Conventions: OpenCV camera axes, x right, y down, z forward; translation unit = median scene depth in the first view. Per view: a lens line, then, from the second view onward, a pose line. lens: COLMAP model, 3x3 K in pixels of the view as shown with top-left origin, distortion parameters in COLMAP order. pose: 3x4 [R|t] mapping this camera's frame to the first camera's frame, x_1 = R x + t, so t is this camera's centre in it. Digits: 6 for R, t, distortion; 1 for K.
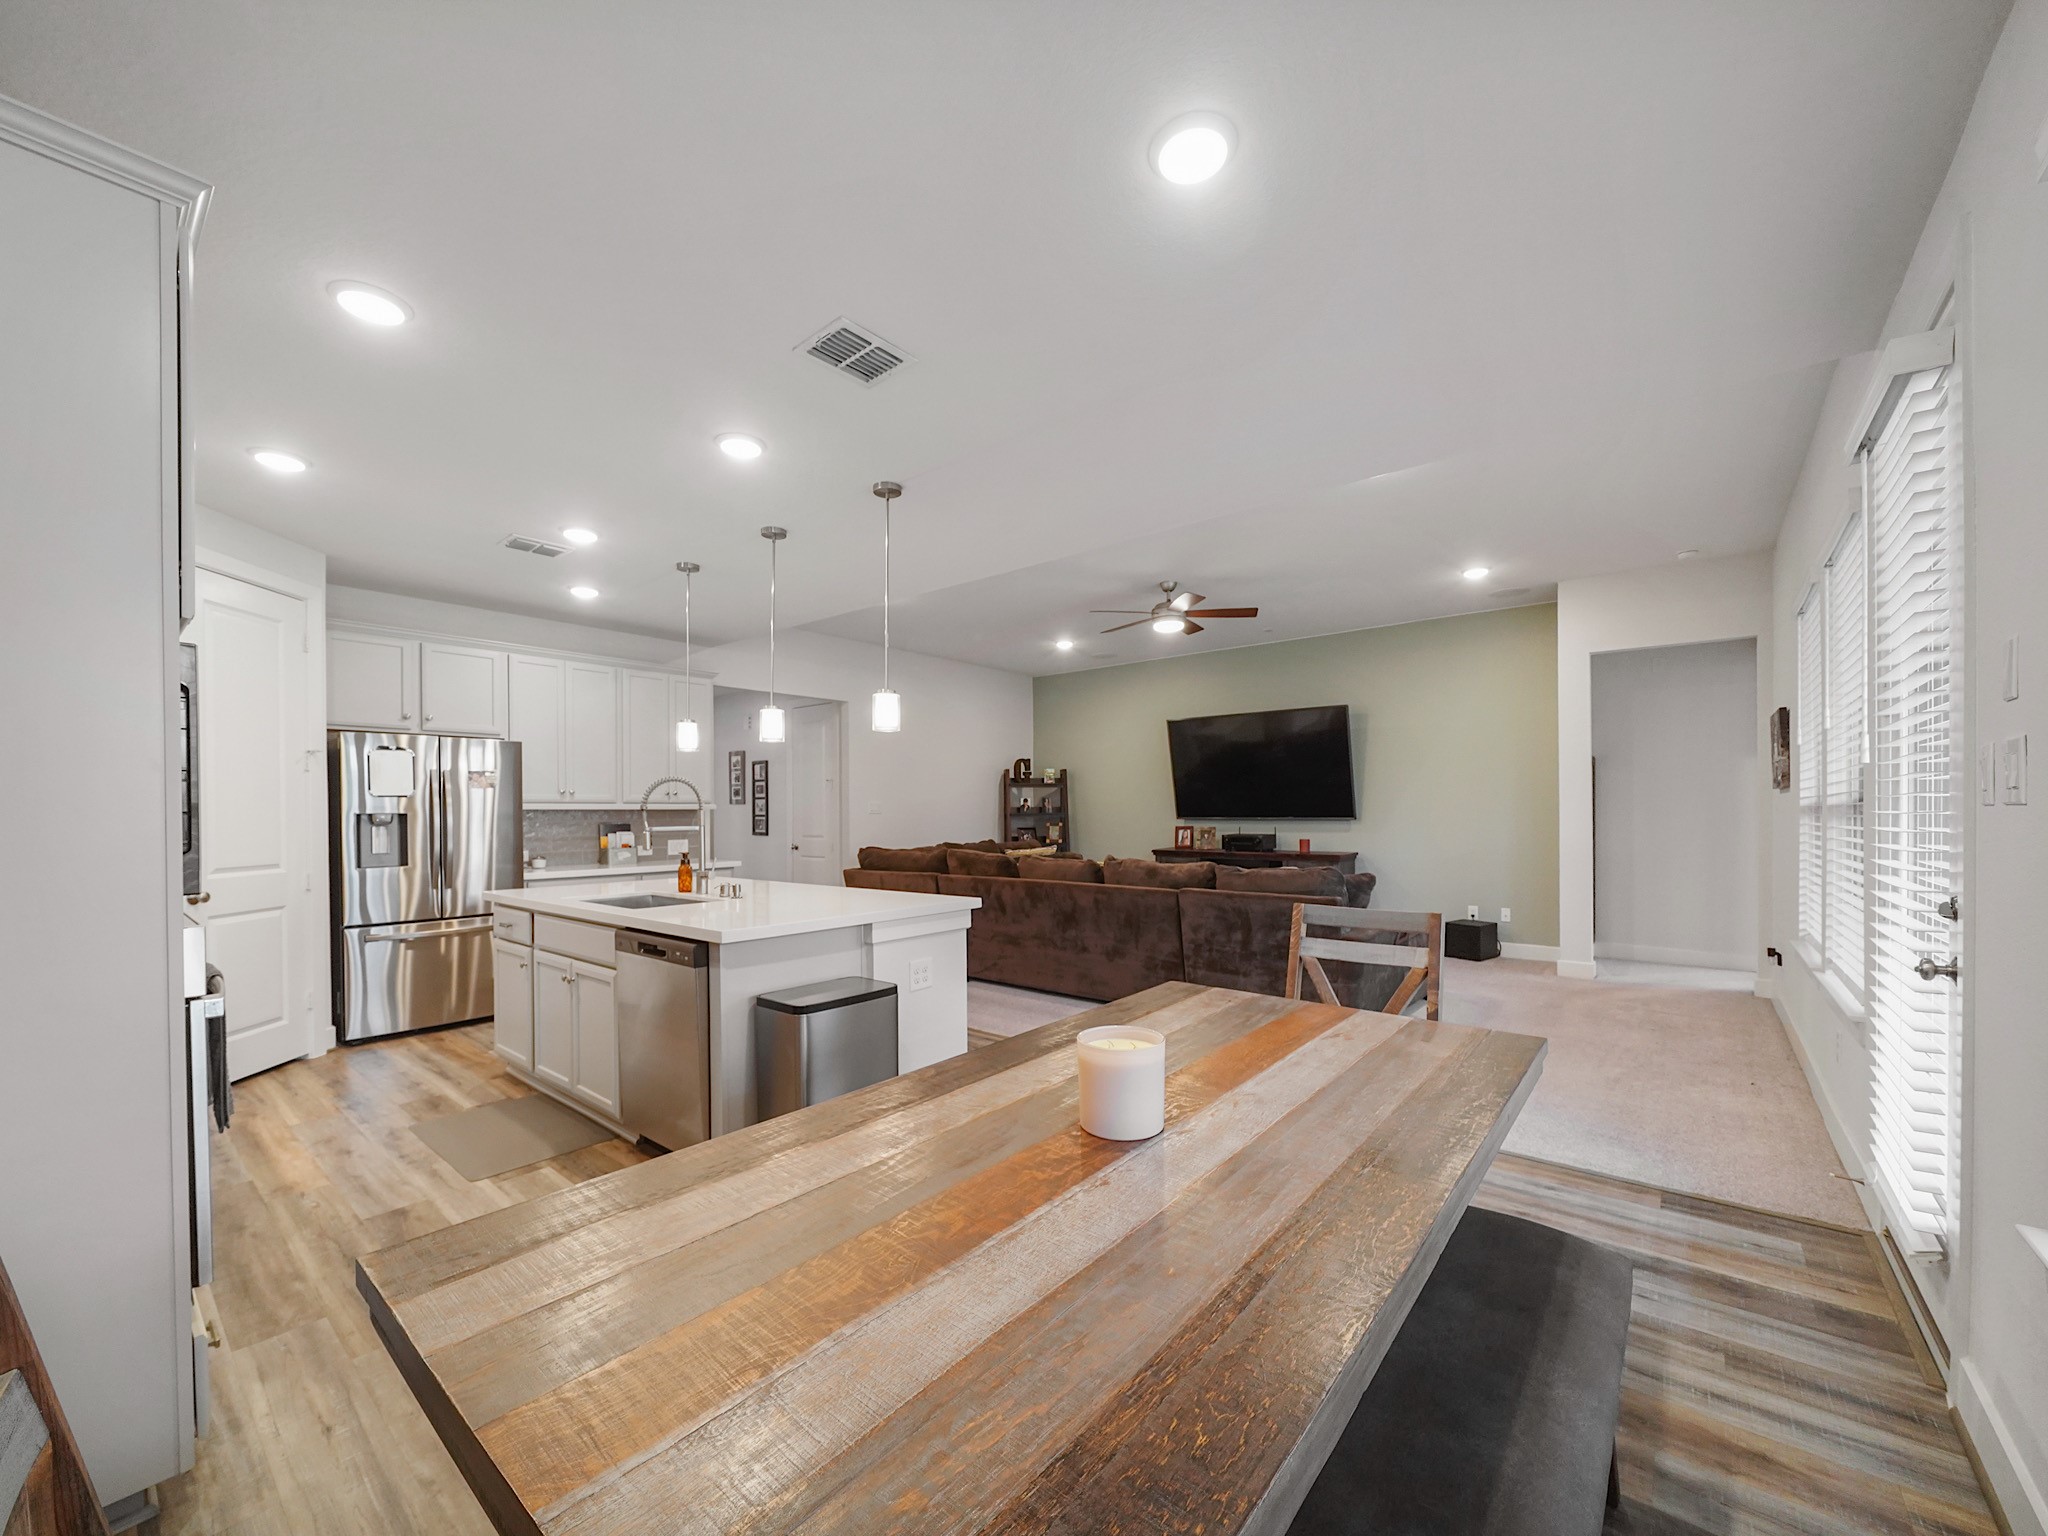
lens RADIAL K [[793.8, 0, 1035.6], [0, 793.8, 812.7], [0, 0, 1]] dist [-0.007183, -0.002710]
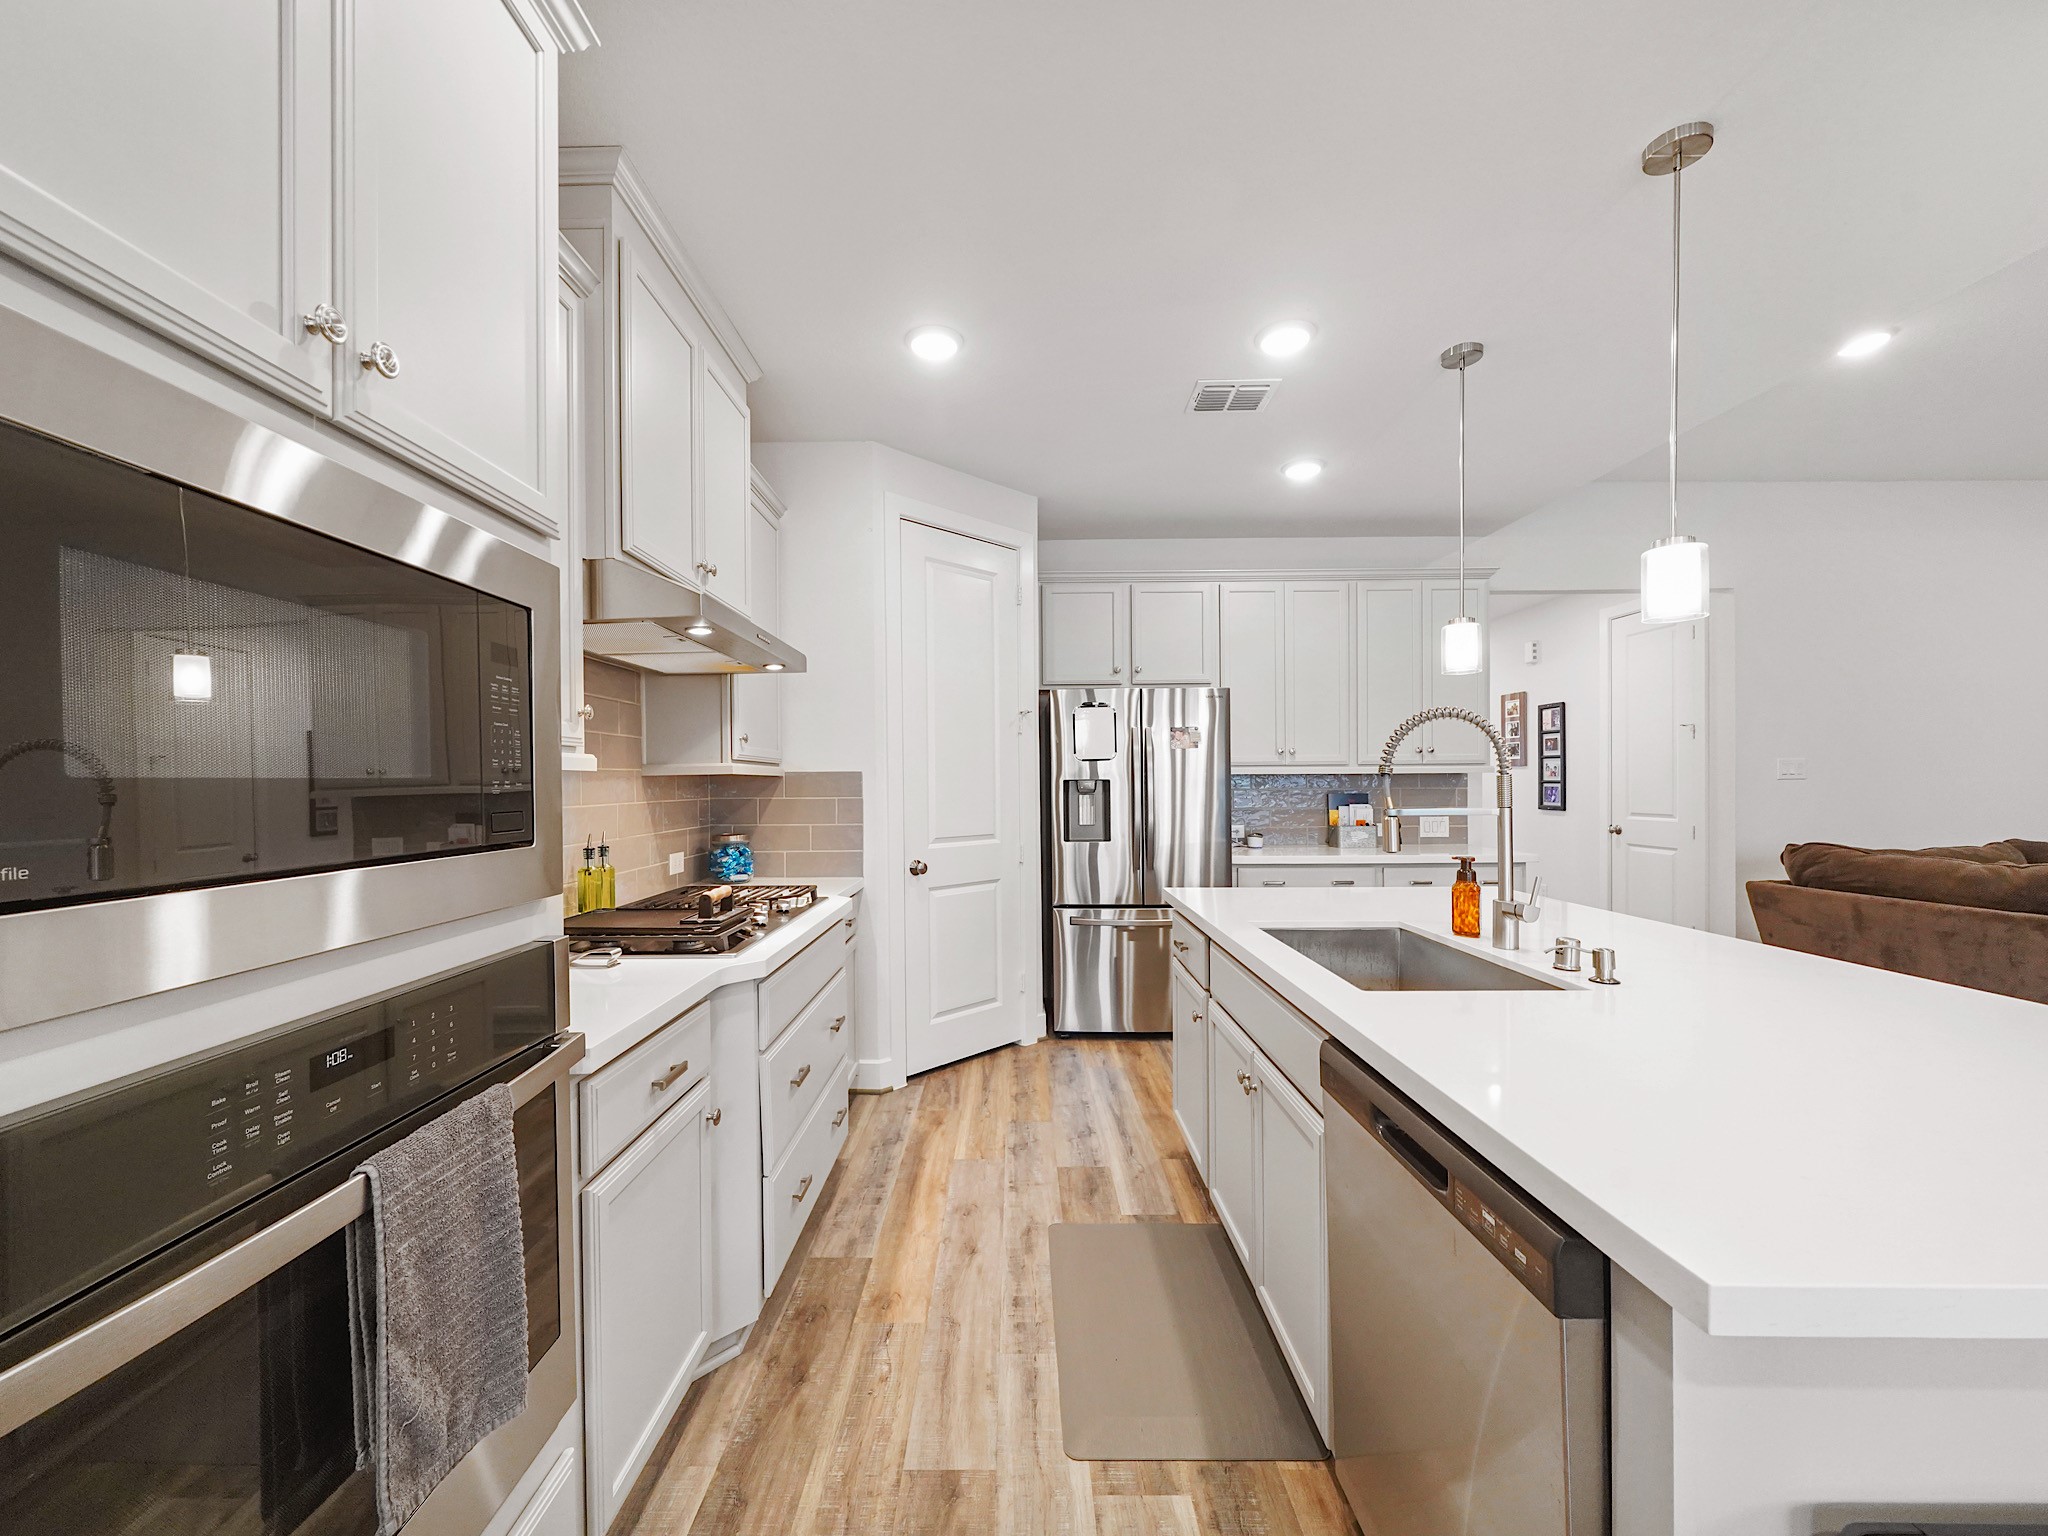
lens RADIAL K [[793.8, 0, 998.6], [0, 793.8, 780.1], [0, 0, 1]] dist [-0.007183, -0.002710]
pose [[0.610648, 0.002142, -0.791900, -0.143227], [0.001098, 0.999993, 0.003552, -0.001380], [0.791902, -0.003039, 0.610641, 0.289249]]
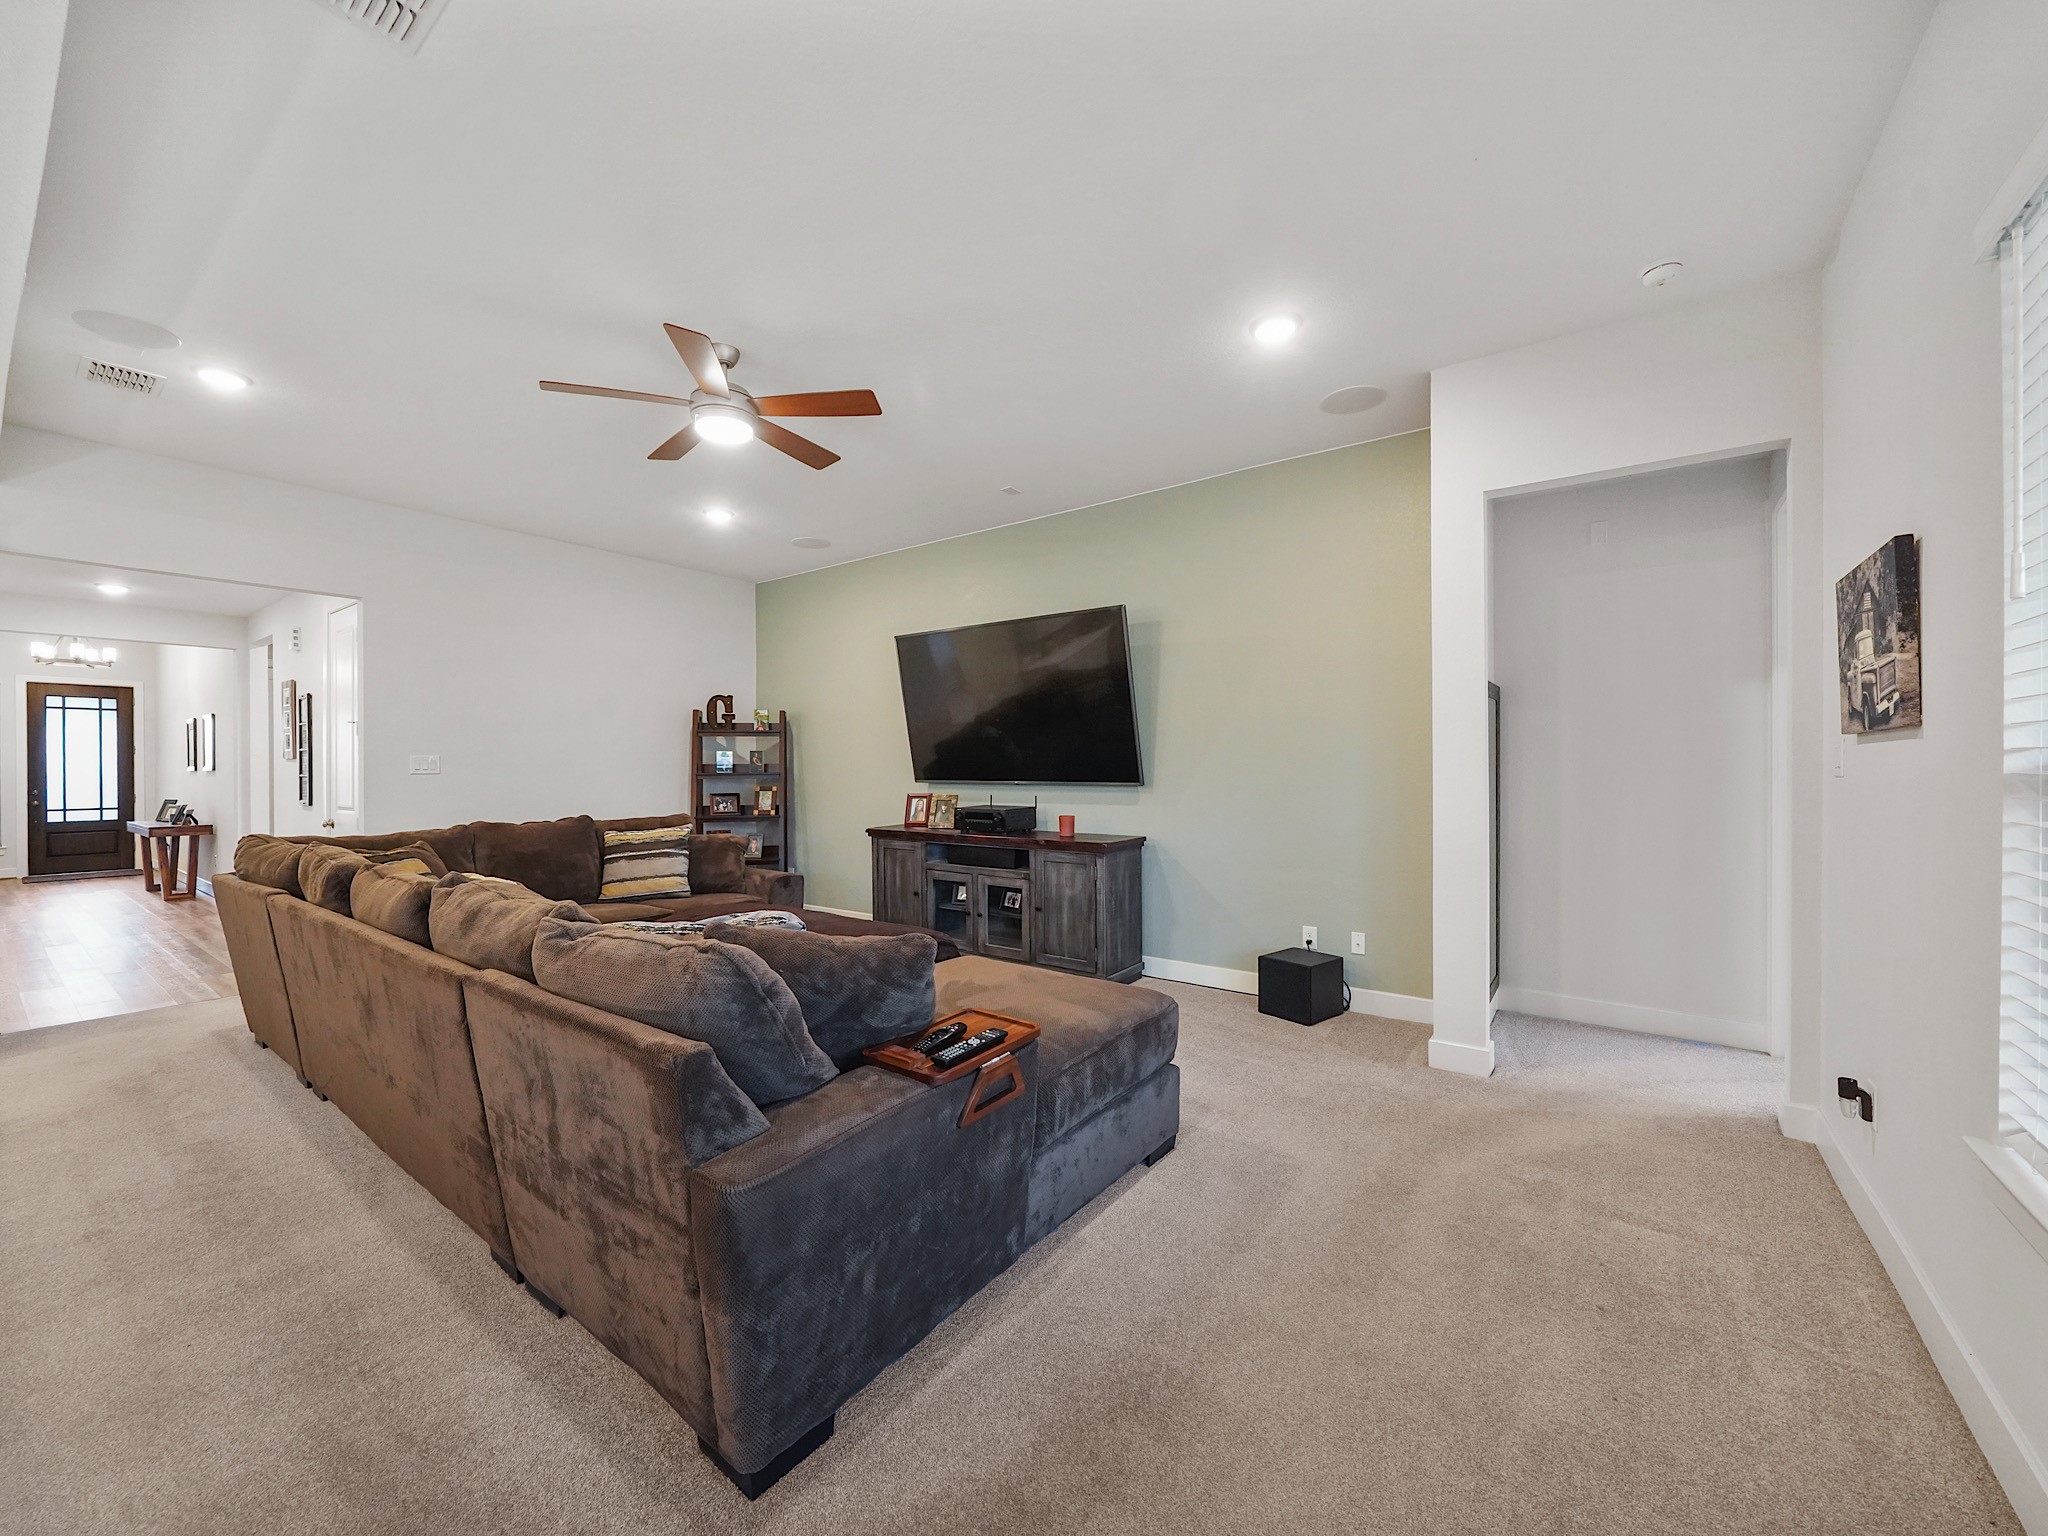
lens RADIAL K [[793.8, 0, 1026.6], [0, 793.8, 764.7], [0, 0, 1]] dist [-0.007183, -0.002710]
pose [[0.998614, 0.002818, 0.052560, 0.349958], [-0.002601, 0.999988, -0.004211, -0.006493], [-0.052571, 0.004069, 0.998609, 0.459146]]
